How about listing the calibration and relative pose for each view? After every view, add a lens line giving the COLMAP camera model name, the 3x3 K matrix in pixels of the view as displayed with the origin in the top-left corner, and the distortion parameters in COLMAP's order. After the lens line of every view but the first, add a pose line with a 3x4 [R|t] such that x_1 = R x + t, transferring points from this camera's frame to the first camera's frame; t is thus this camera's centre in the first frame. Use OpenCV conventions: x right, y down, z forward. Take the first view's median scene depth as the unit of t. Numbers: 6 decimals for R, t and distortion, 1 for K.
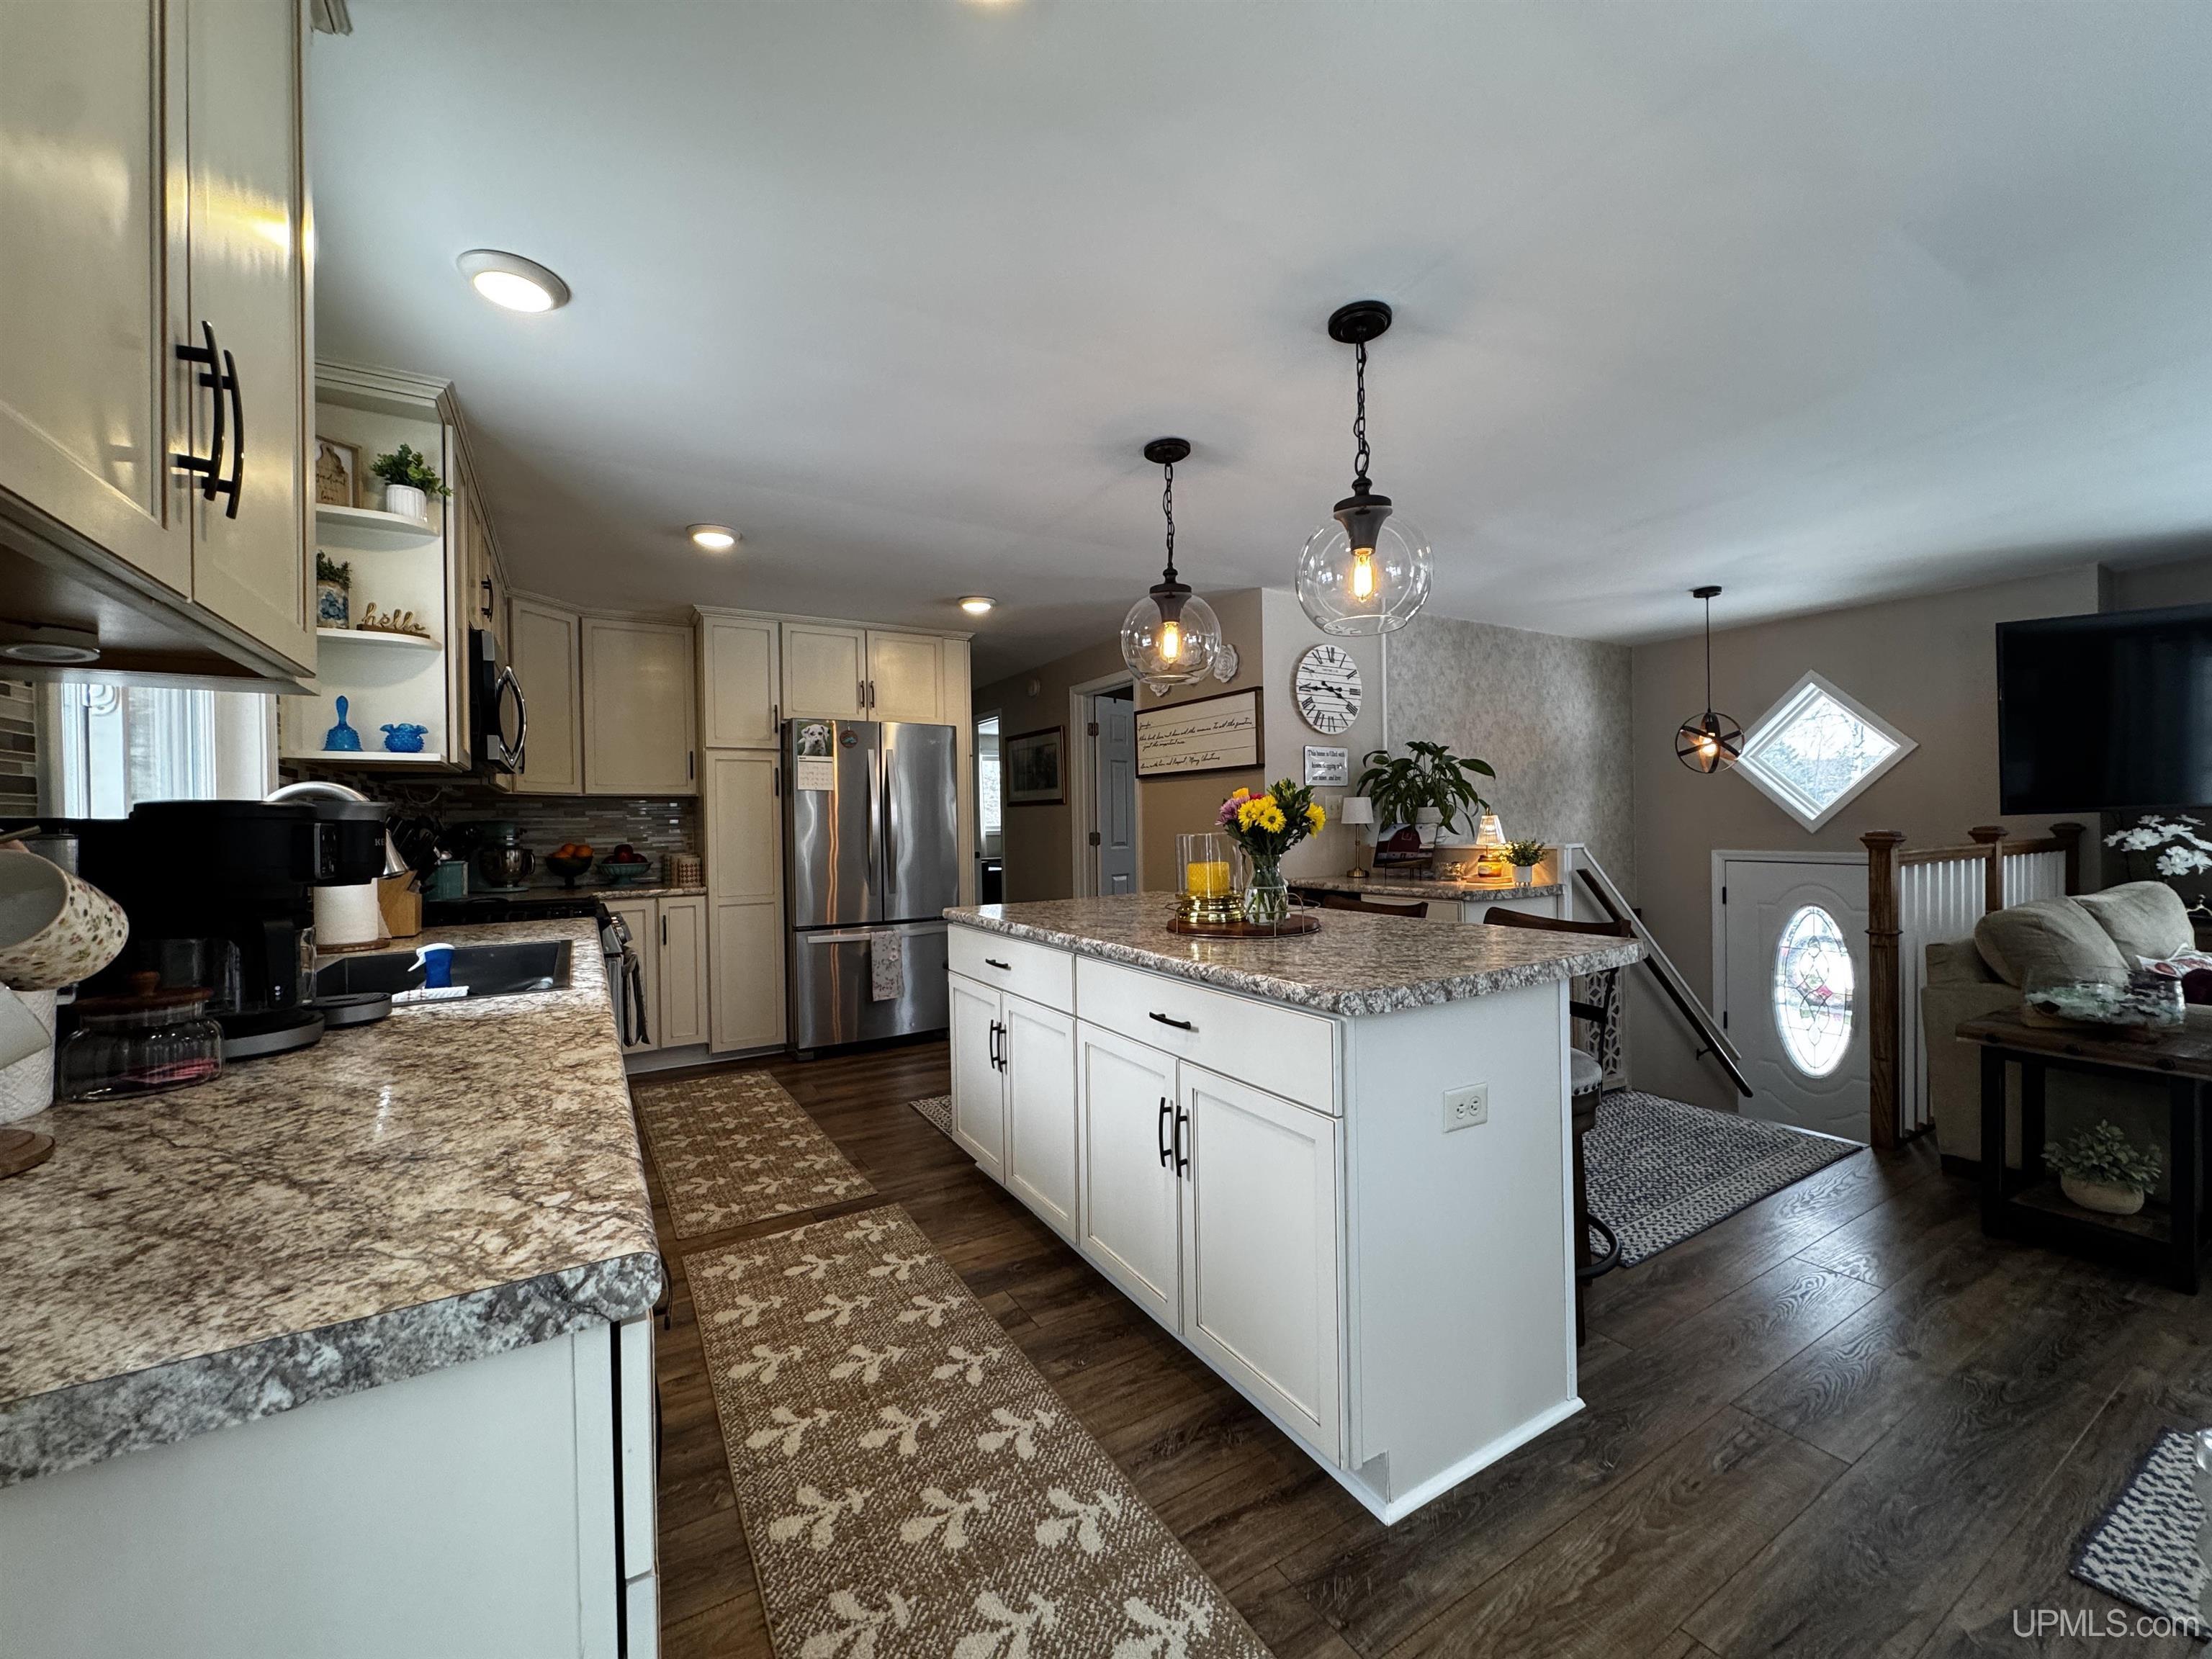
lens RADIAL K [[876.0, 0, 1108.4], [0, 876.0, 828.2], [0, 0, 1]] dist [0.000658, 0.000496]
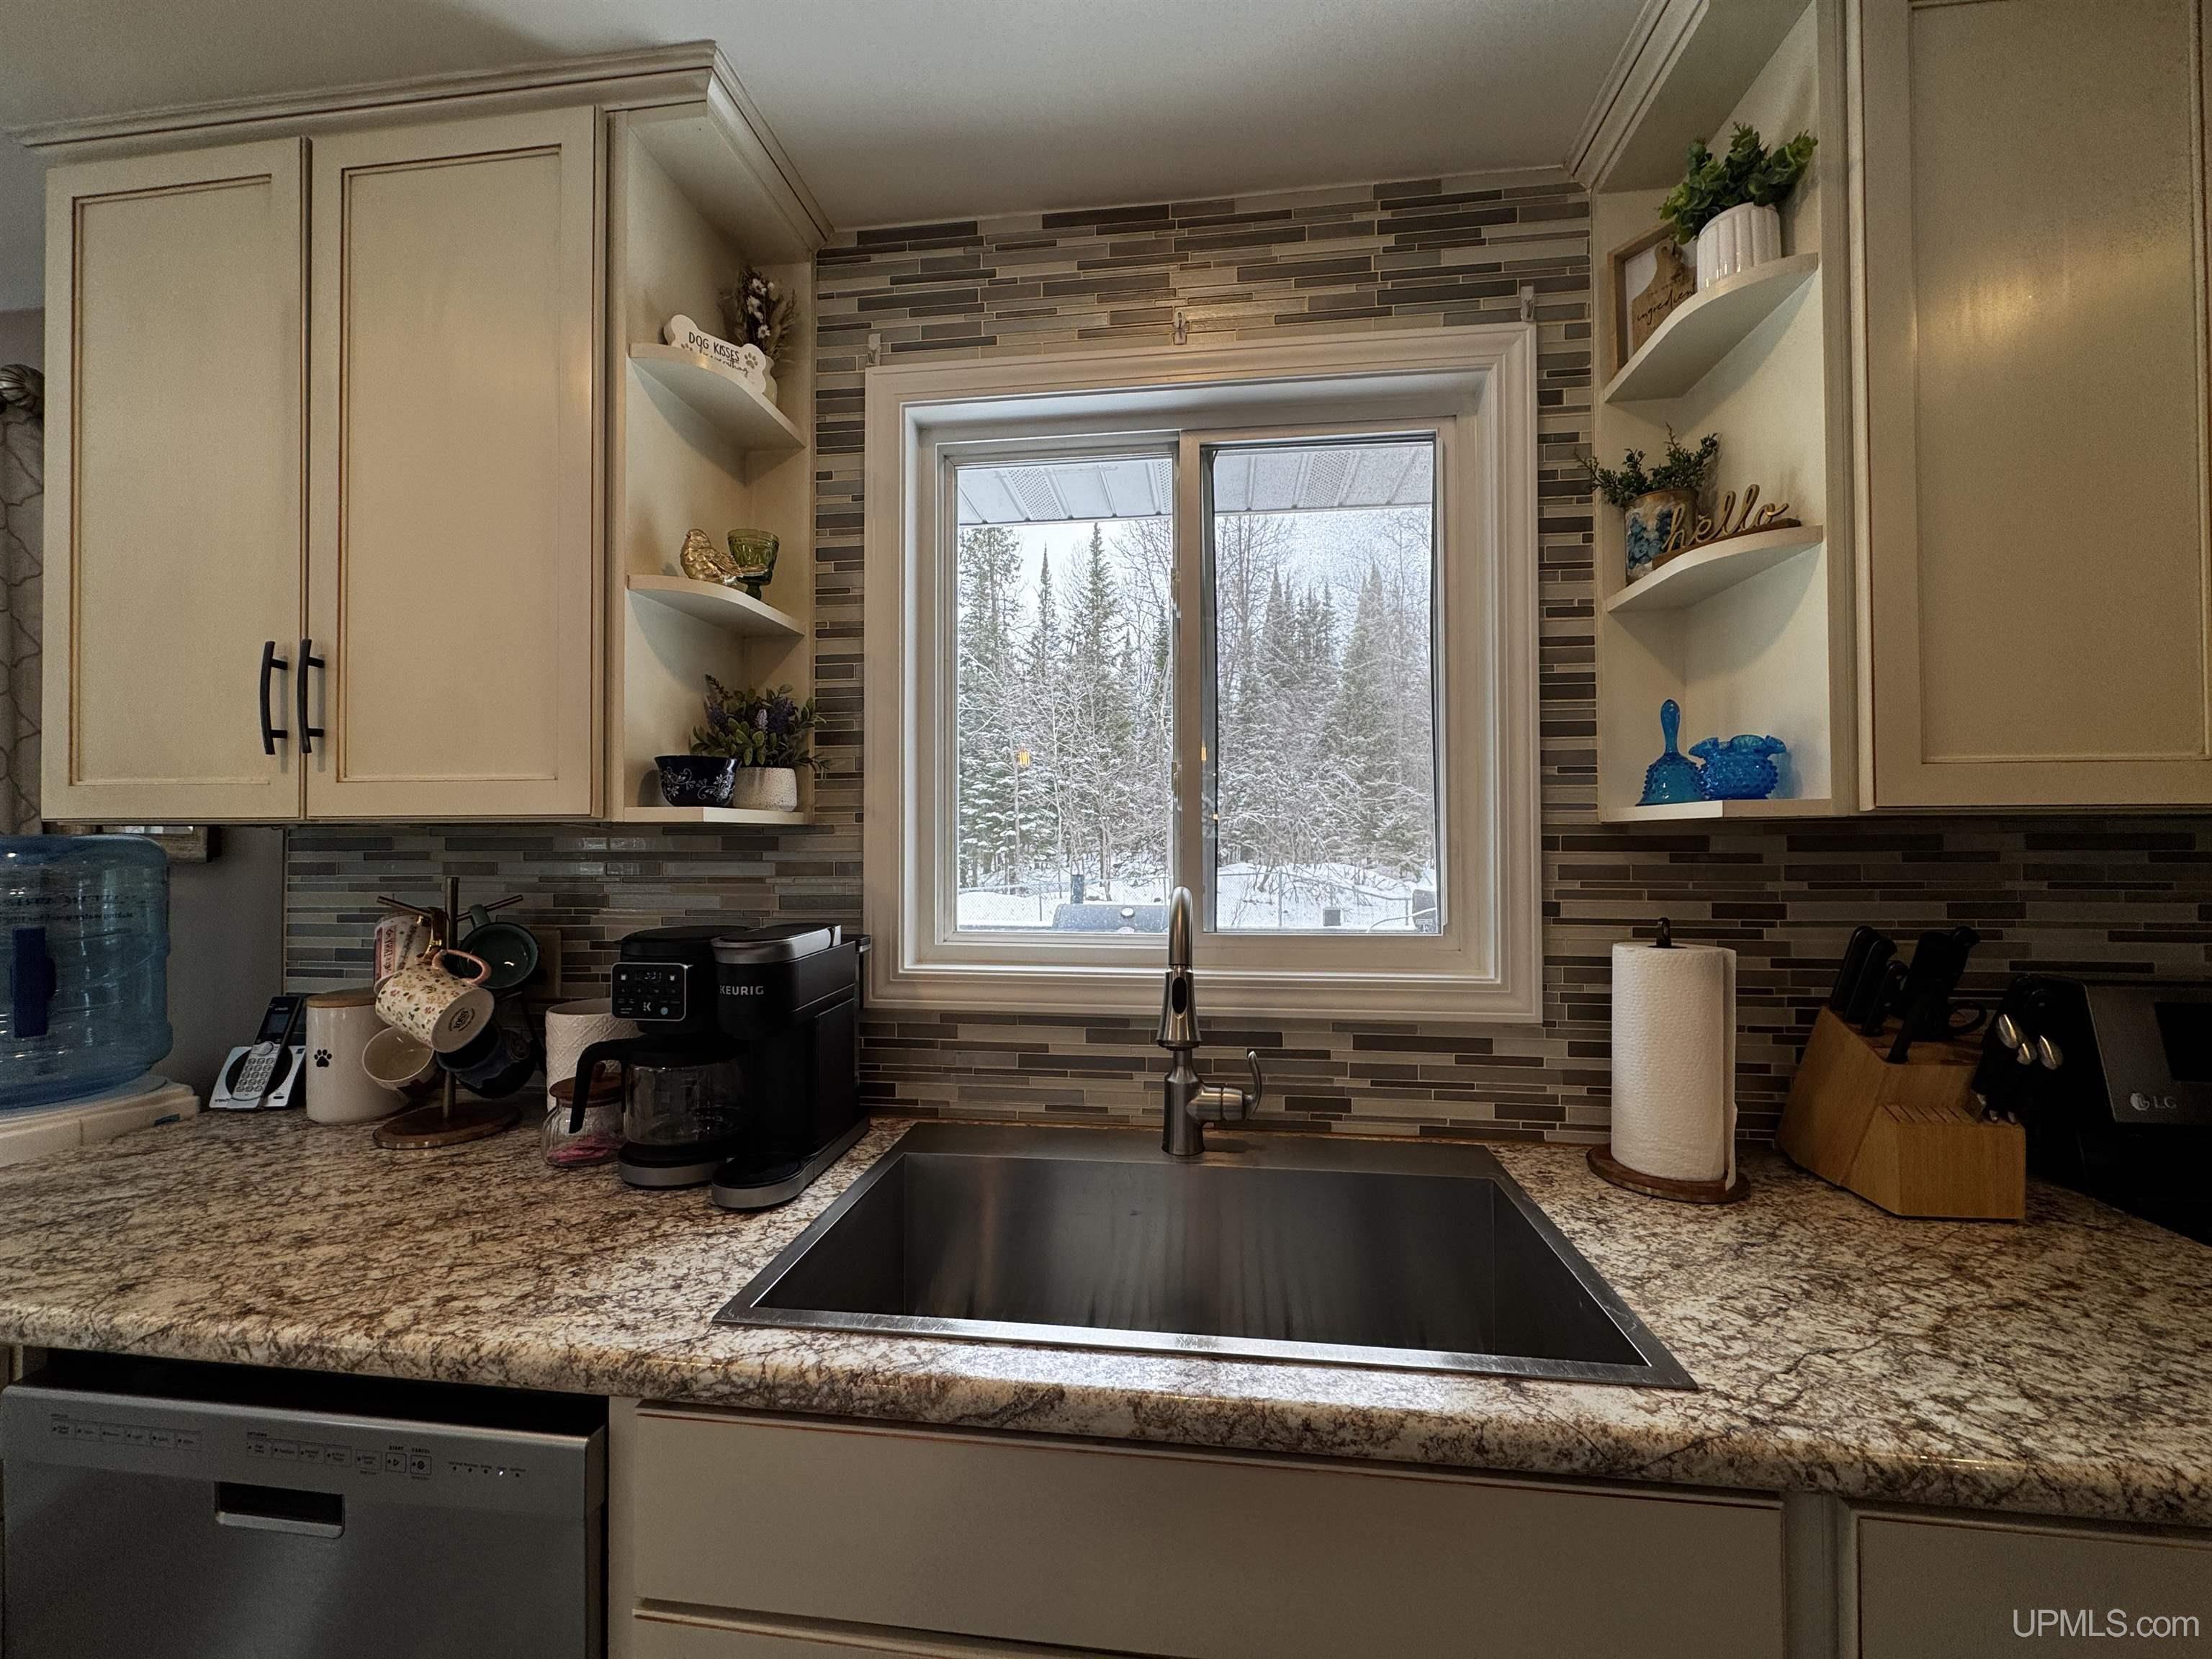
lens RADIAL K [[876.0, 0, 1108.4], [0, 876.0, 828.2], [0, 0, 1]] dist [0.000658, 0.000496]
pose [[-0.617230, 0.008886, -0.786733, -0.120616], [0.012249, 0.999924, 0.001684, -0.038097], [0.786688, -0.008597, -0.617291, 0.520922]]
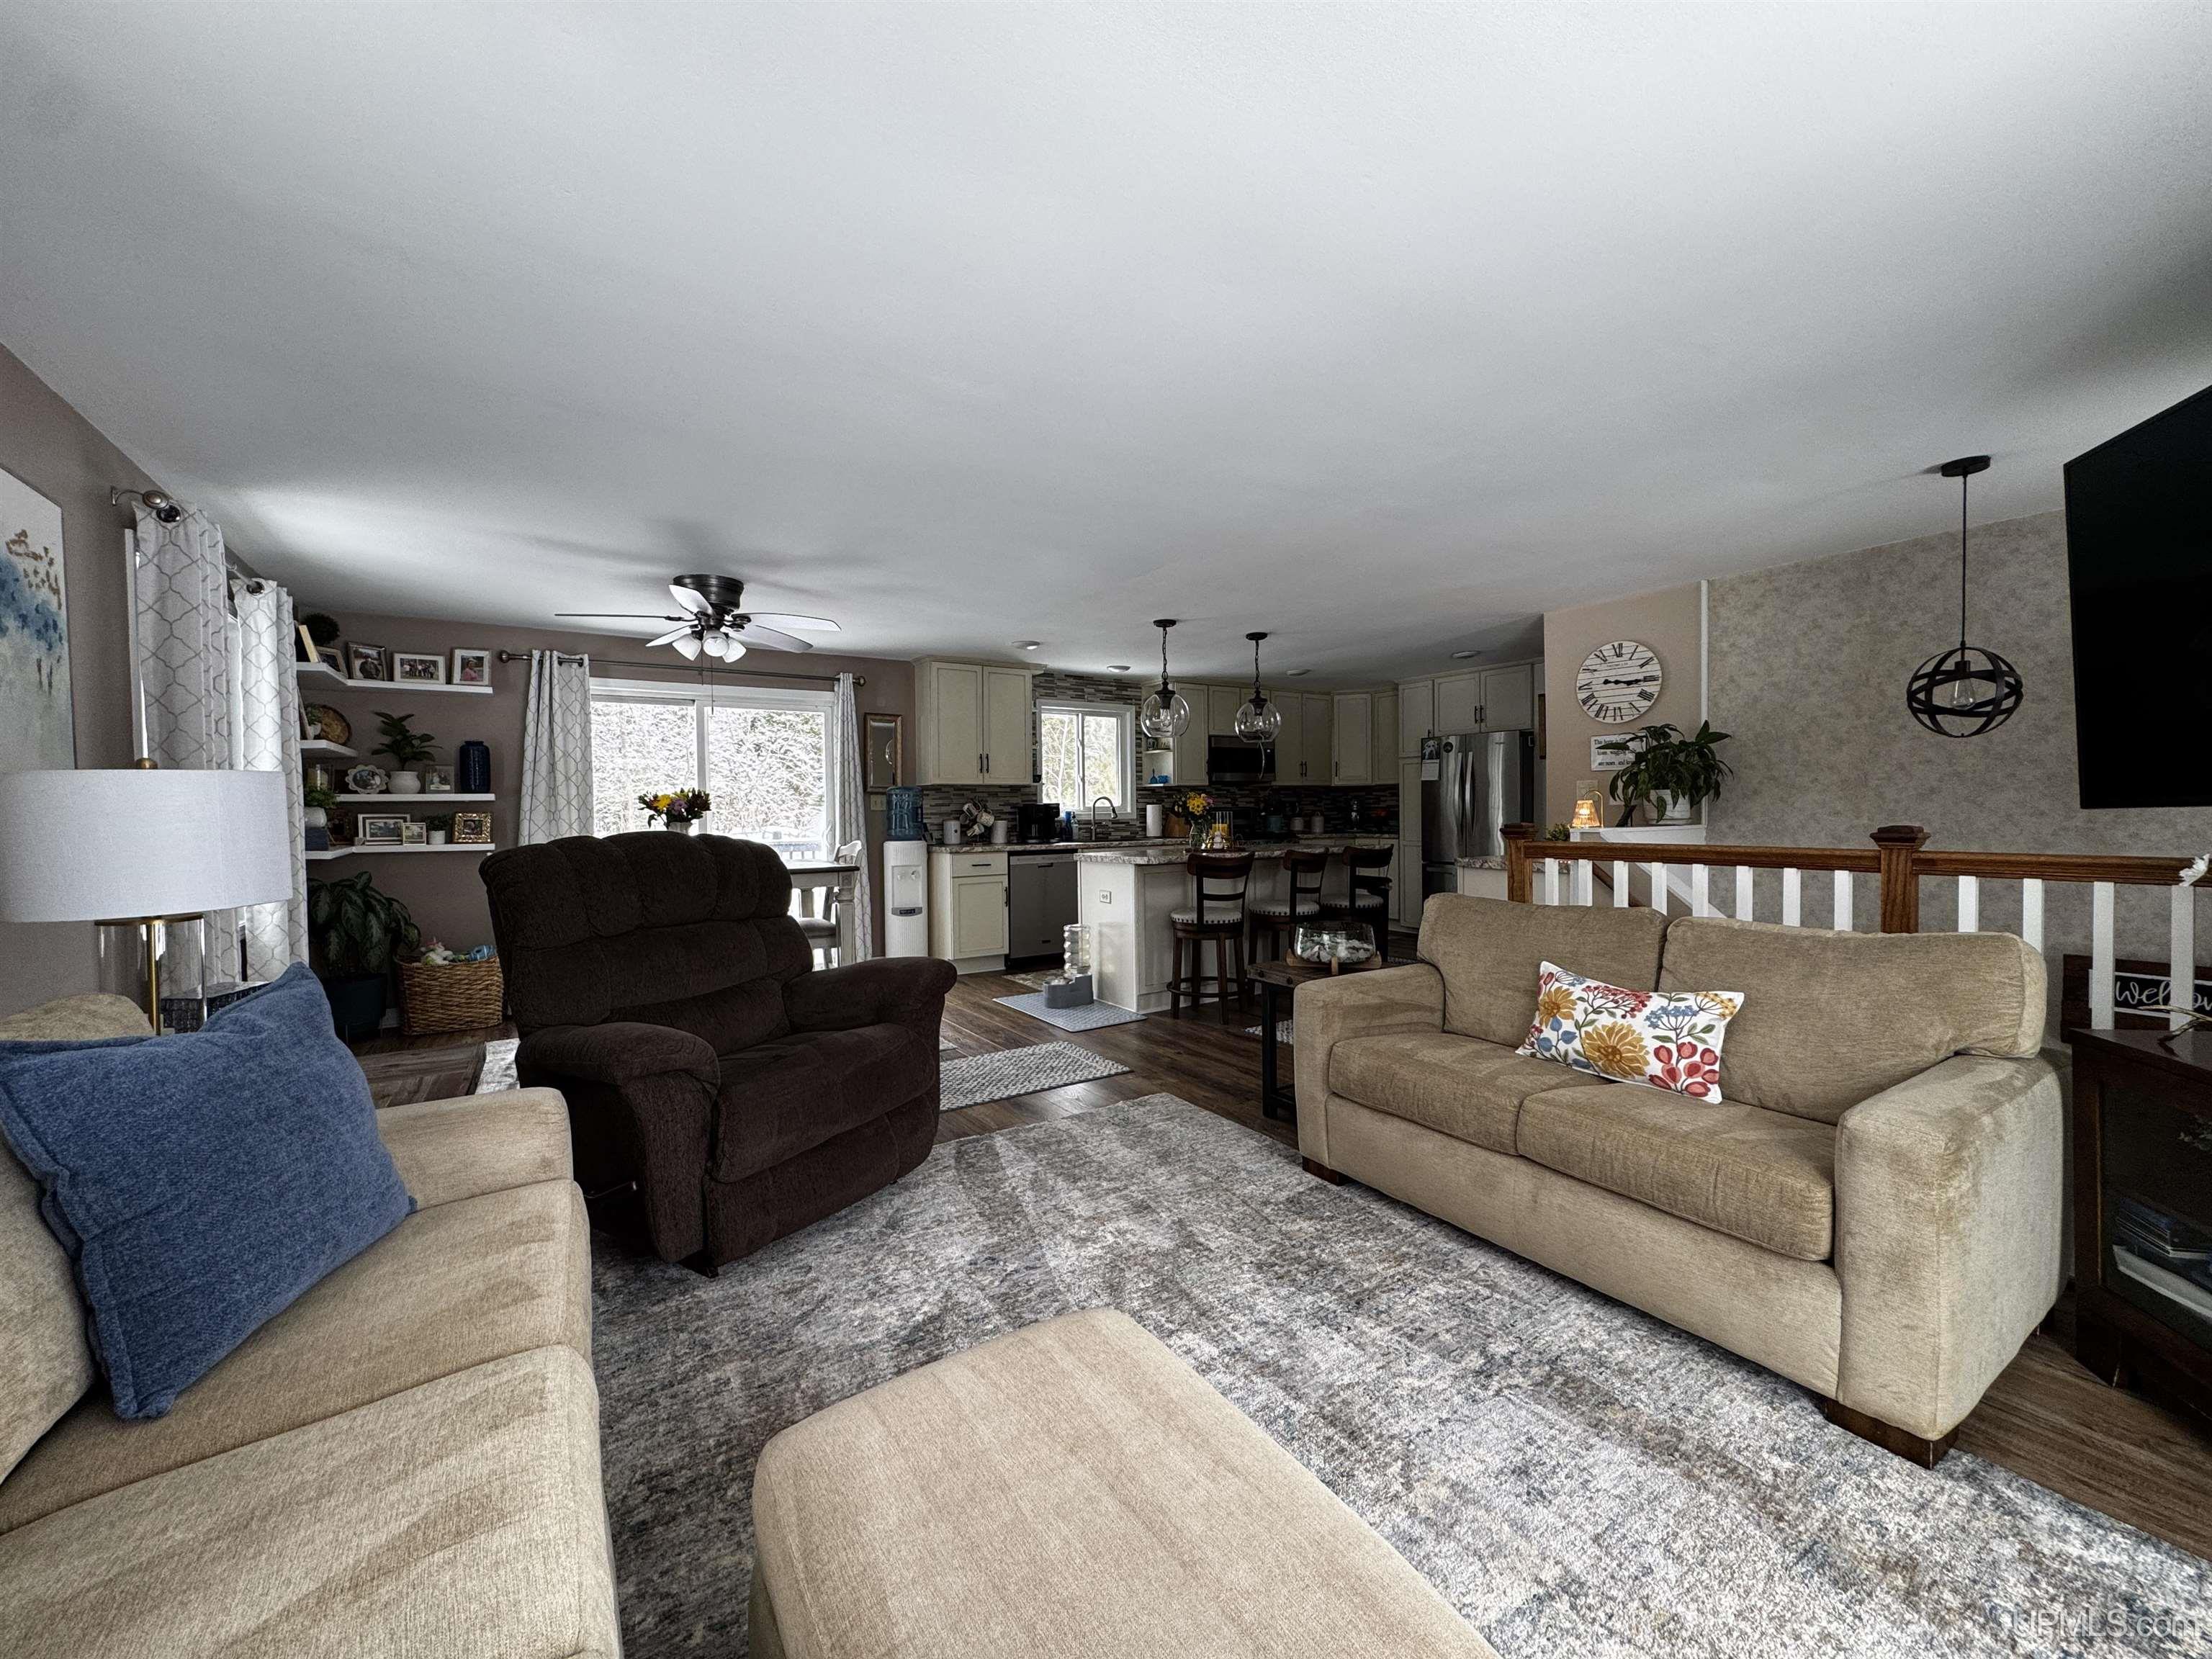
lens RADIAL K [[876.0, 0, 1108.4], [0, 876.0, 828.2], [0, 0, 1]] dist [0.000658, 0.000496]
pose [[0.044815, 0.041340, -0.998140, 1.356957], [0.009621, 0.999079, 0.041811, -0.028428], [0.998949, -0.011477, 0.044376, 0.318565]]
